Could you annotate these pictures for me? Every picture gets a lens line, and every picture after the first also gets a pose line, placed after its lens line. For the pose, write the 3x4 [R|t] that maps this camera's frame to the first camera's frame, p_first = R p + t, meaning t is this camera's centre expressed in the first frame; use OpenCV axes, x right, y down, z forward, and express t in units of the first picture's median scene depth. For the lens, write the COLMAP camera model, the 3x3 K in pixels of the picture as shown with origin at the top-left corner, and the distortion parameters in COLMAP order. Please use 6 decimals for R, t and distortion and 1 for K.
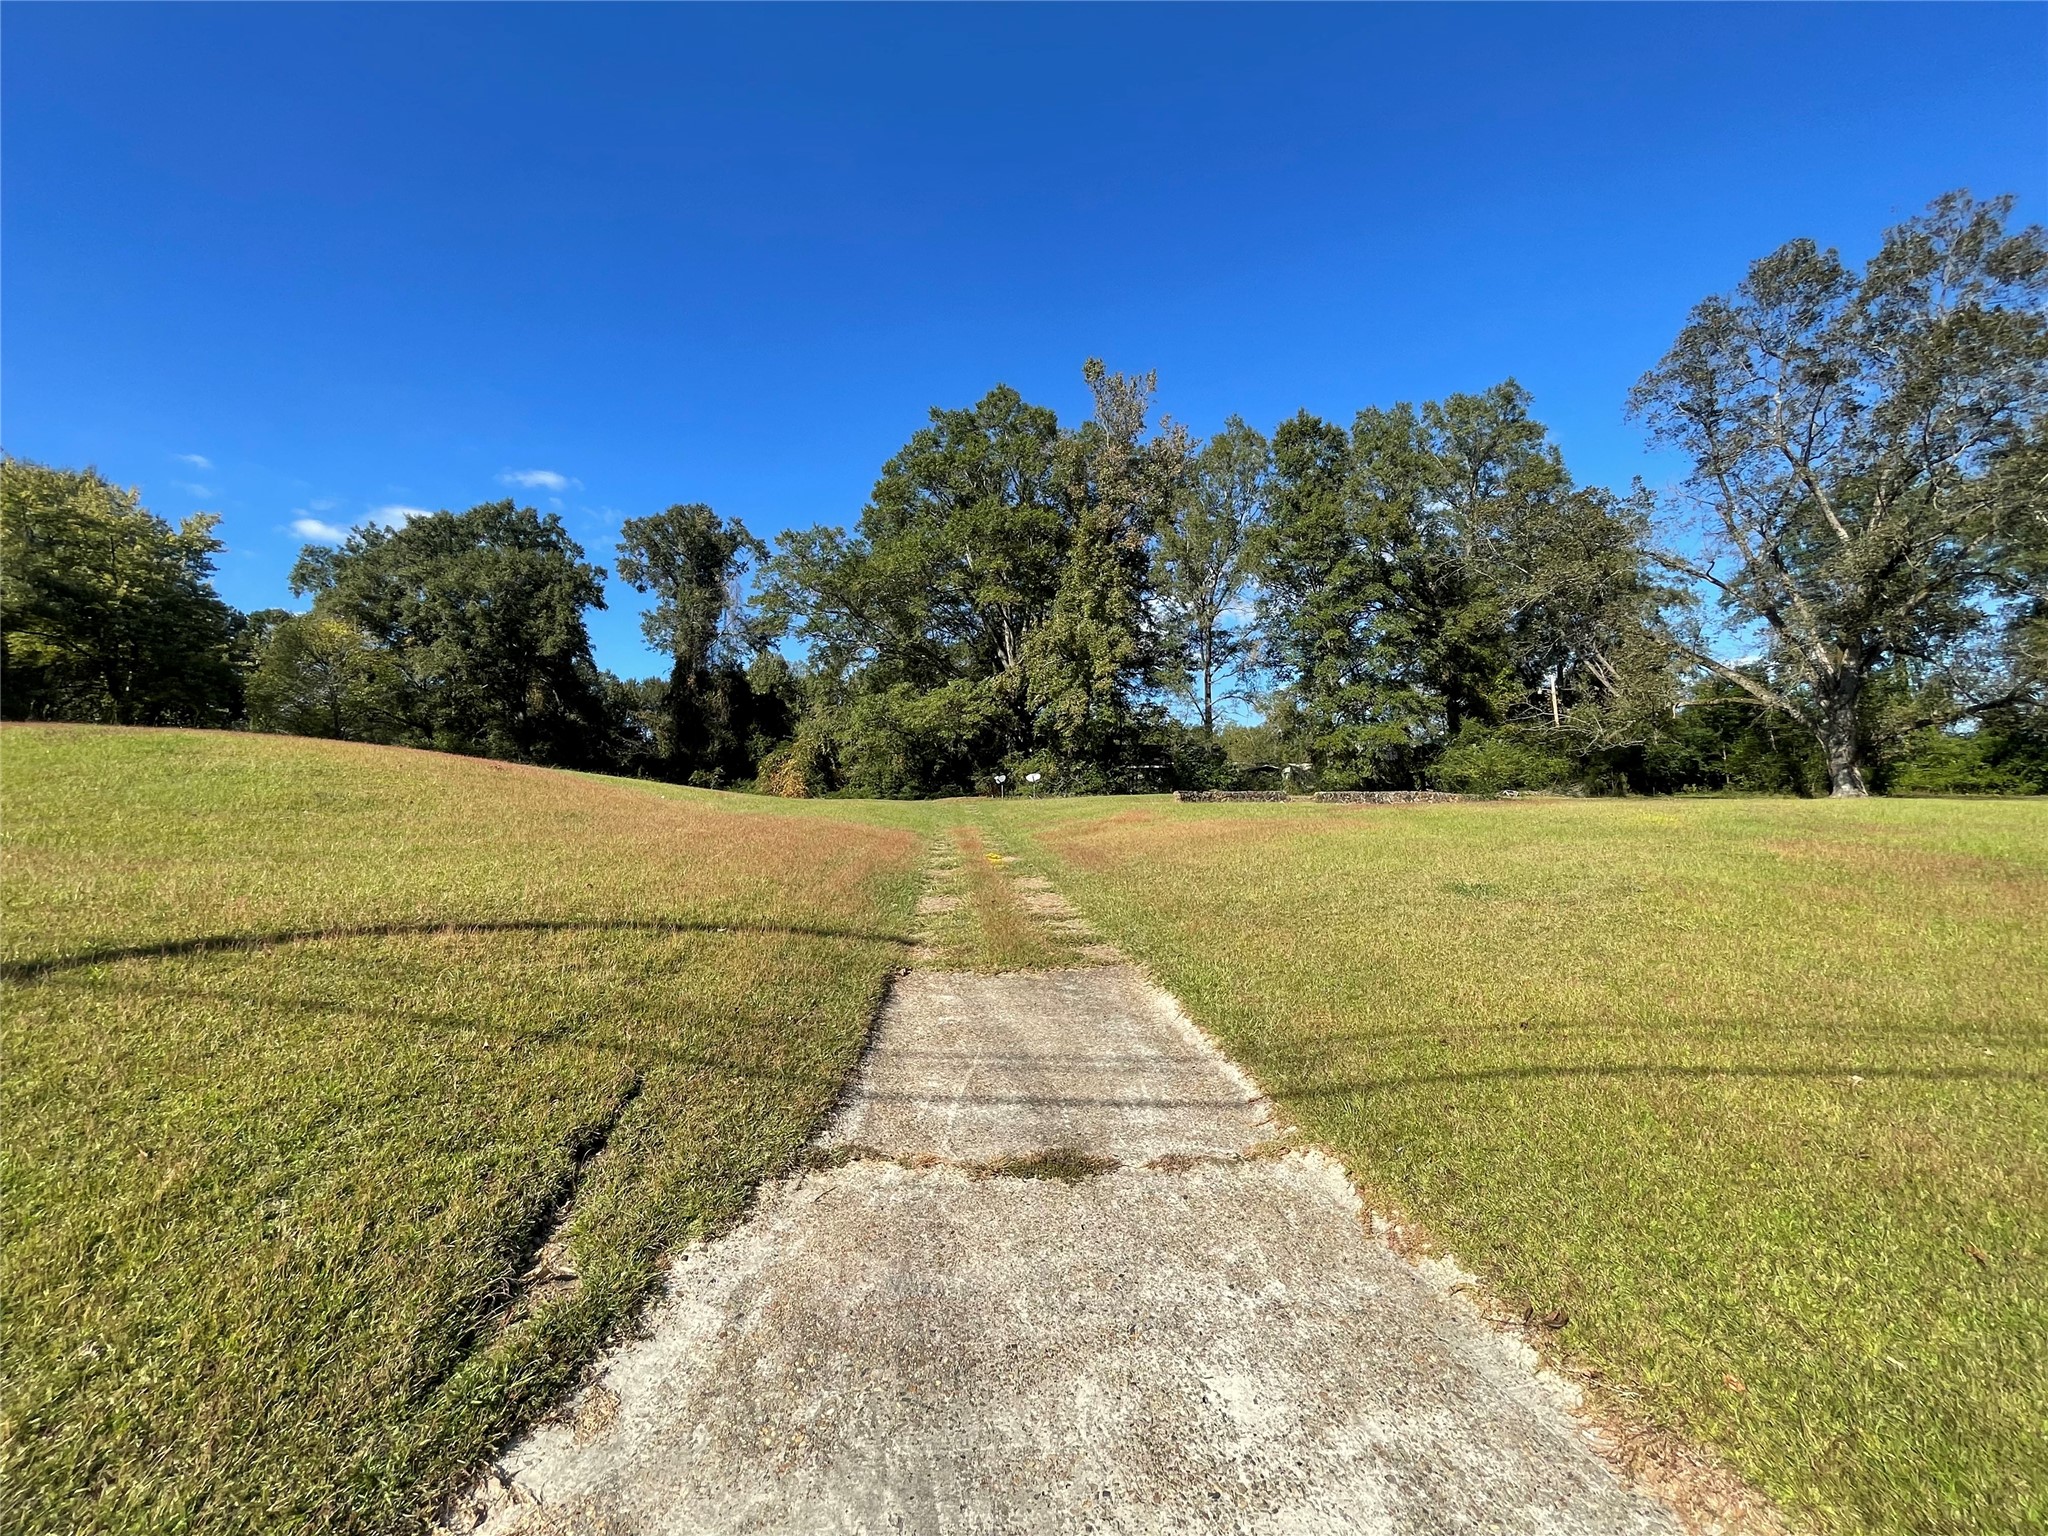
lens RADIAL K [[838.6, 0, 1012.1], [0, 838.6, 768.5], [0, 0, 1]] dist [-0.000066, -0.000726]
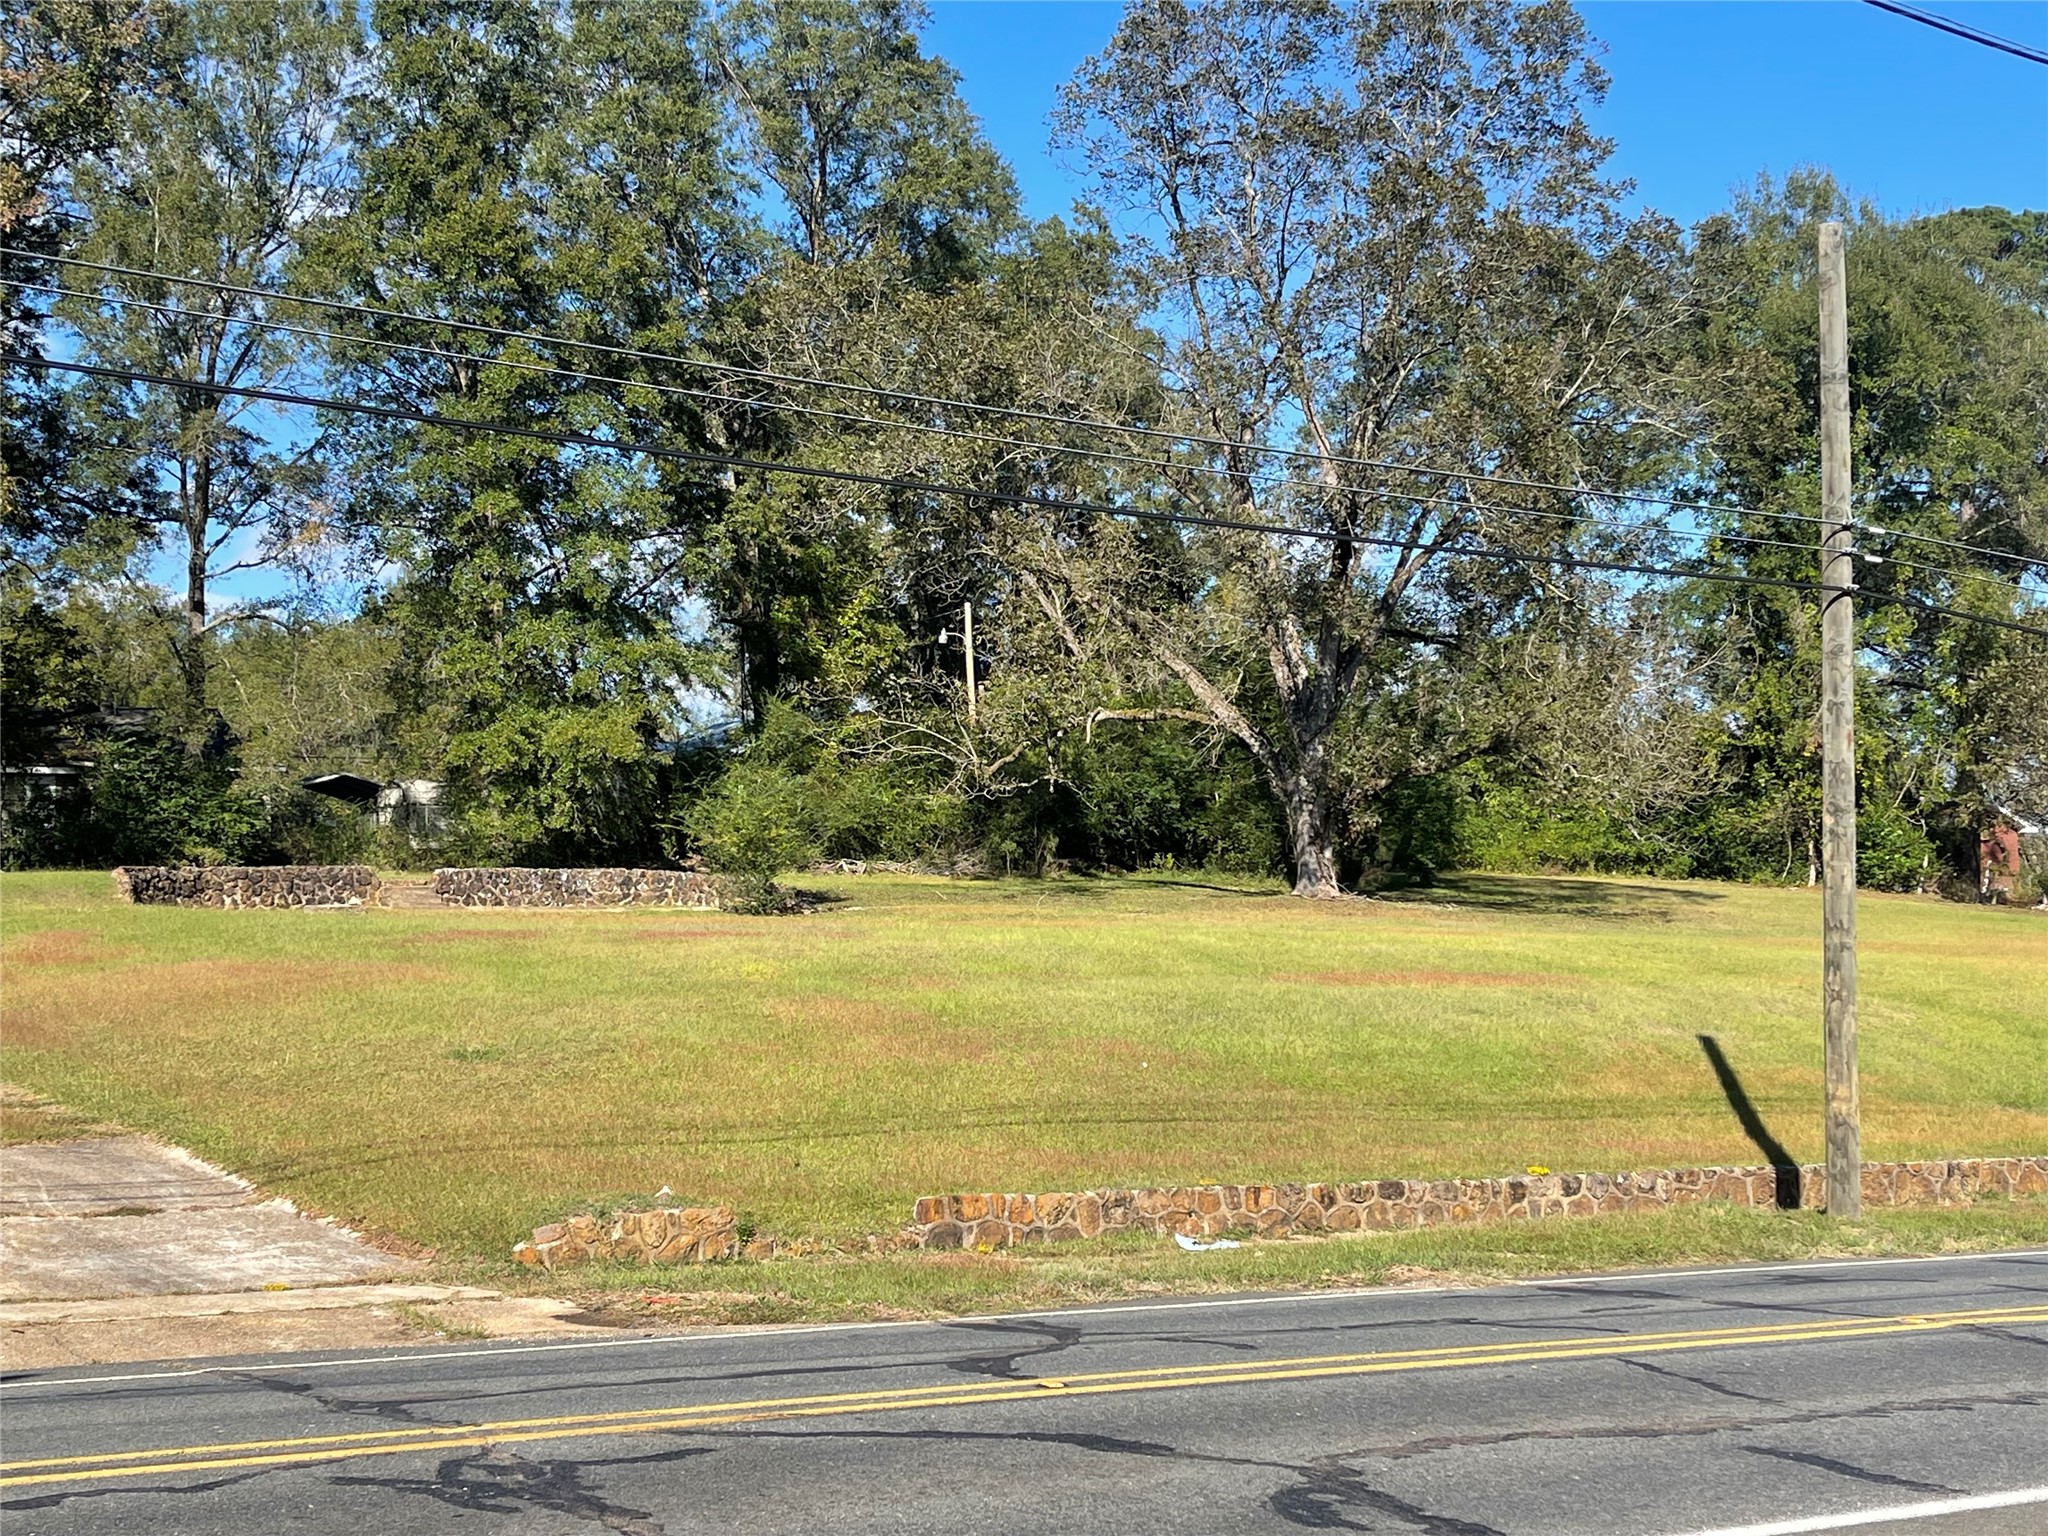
lens RADIAL K [[2686.6, 0, 1037.2], [0, 2686.6, 810.7], [0, 0, 1]] dist [0.062918, 0.000000]
pose [[0.858436, 0.020107, 0.512526, -0.091398], [-0.037318, 0.999031, 0.023311, -0.042156], [-0.511561, -0.039138, 0.858355, -0.355283]]
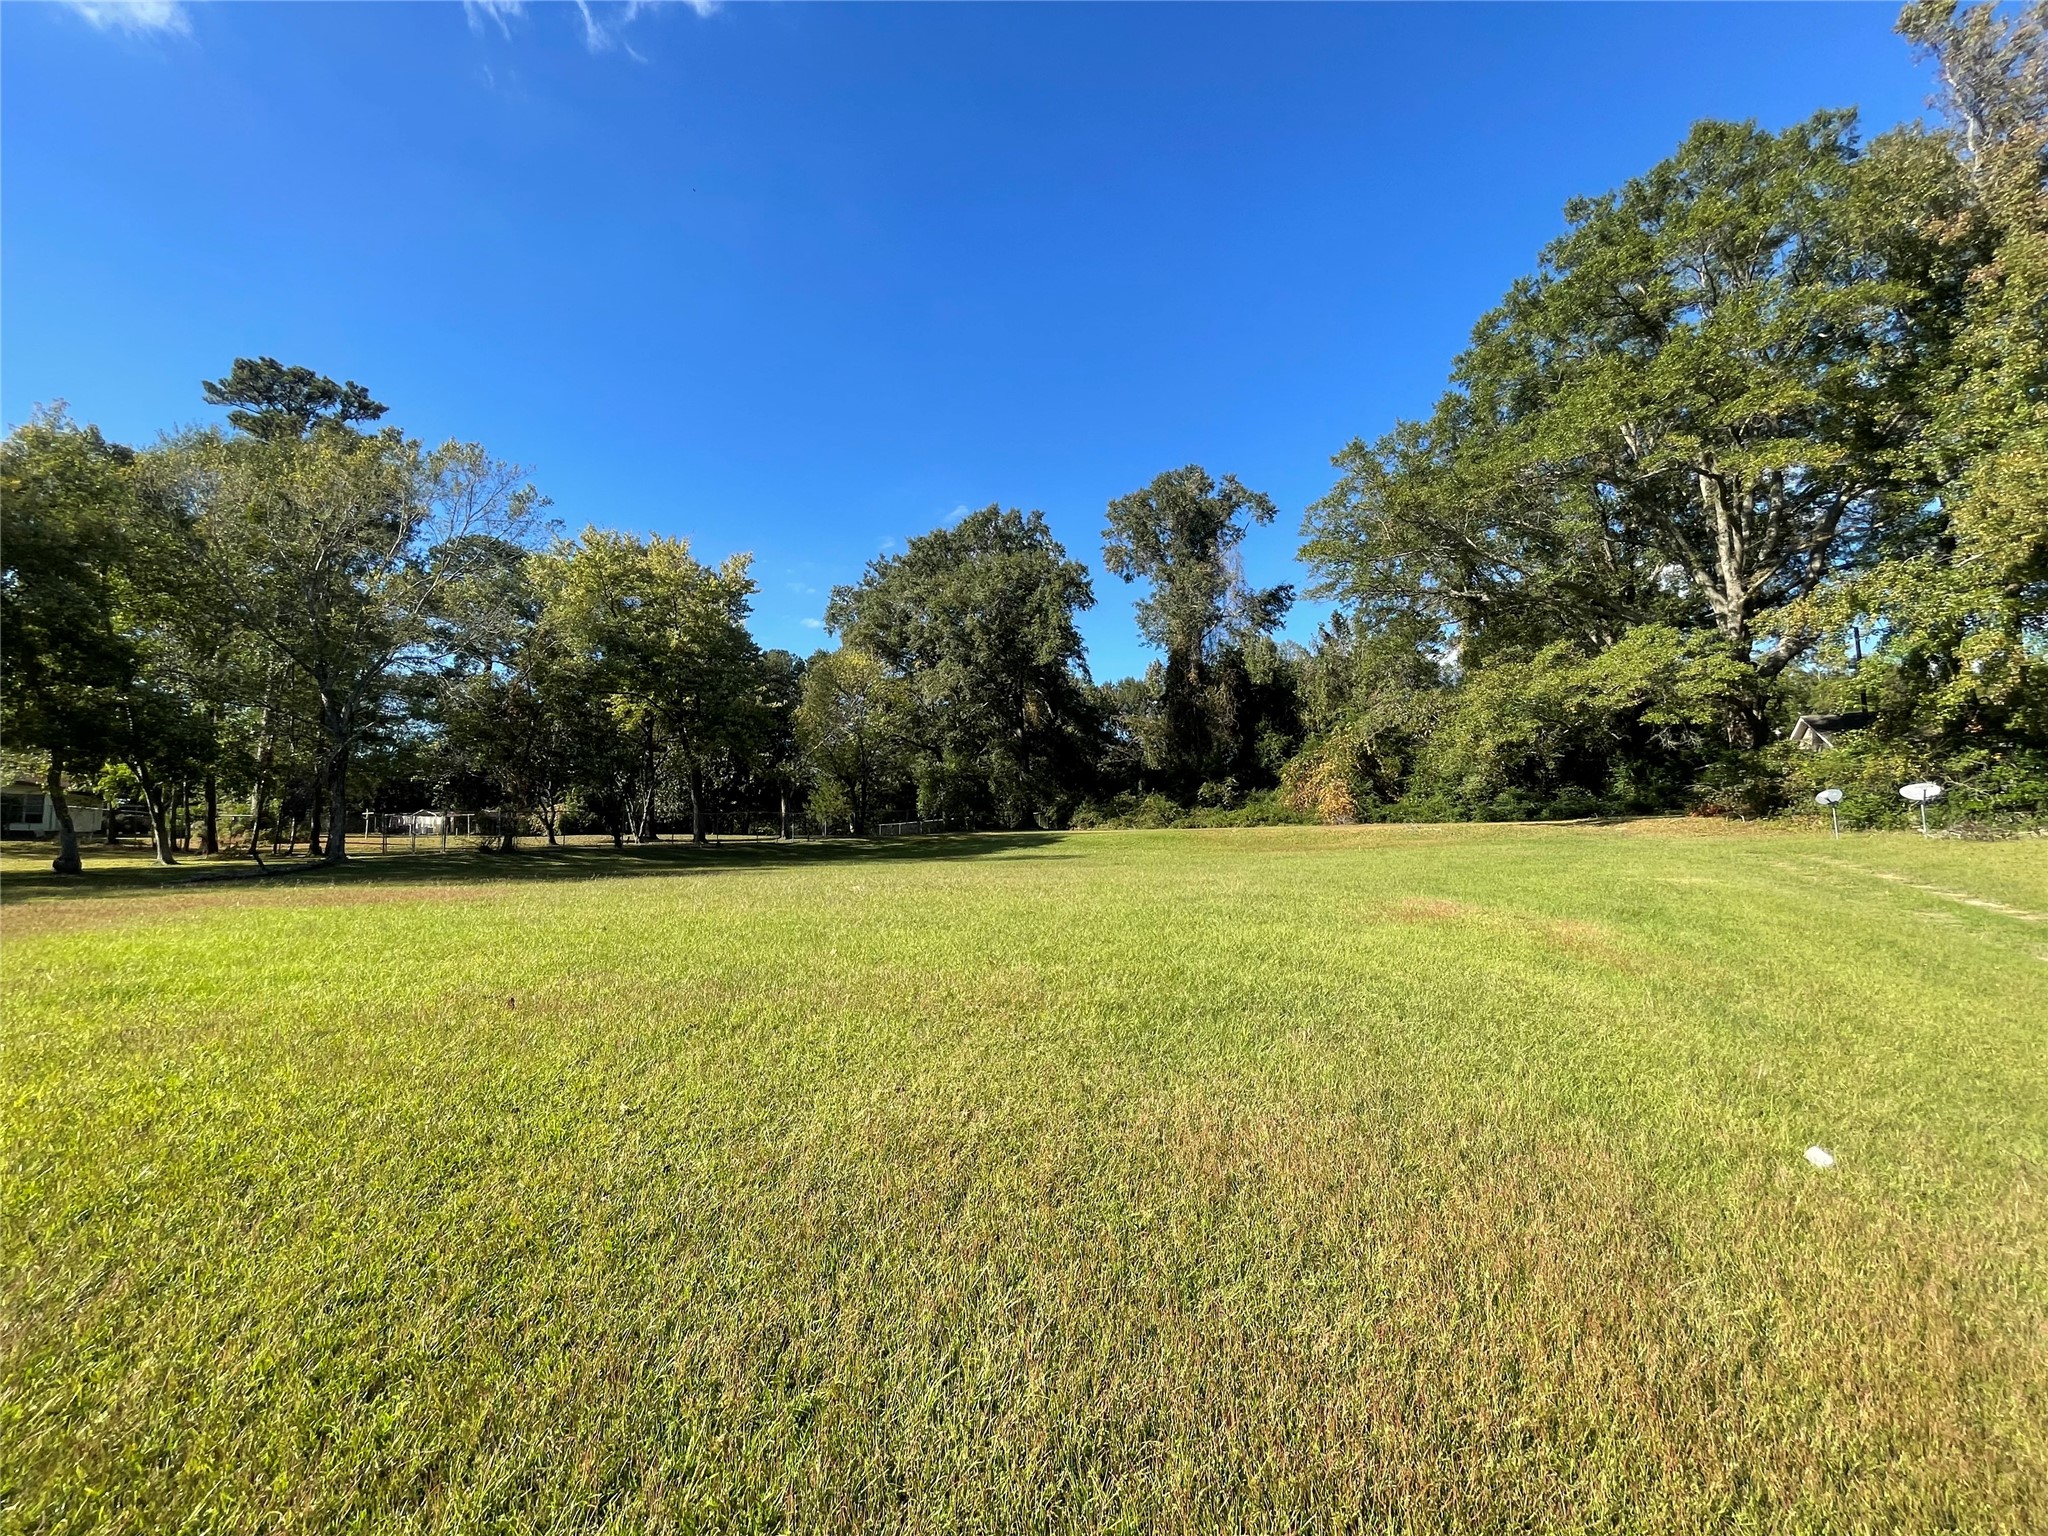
lens RADIAL K [[838.6, 0, 1011.7], [0, 838.6, 768.5], [0, 0, 1]] dist [-0.000066, -0.000726]
pose [[0.865920, -0.049458, -0.497731, -0.202335], [0.056550, 0.998399, -0.000826, -0.034714], [0.496975, -0.027431, 0.867331, 0.287250]]
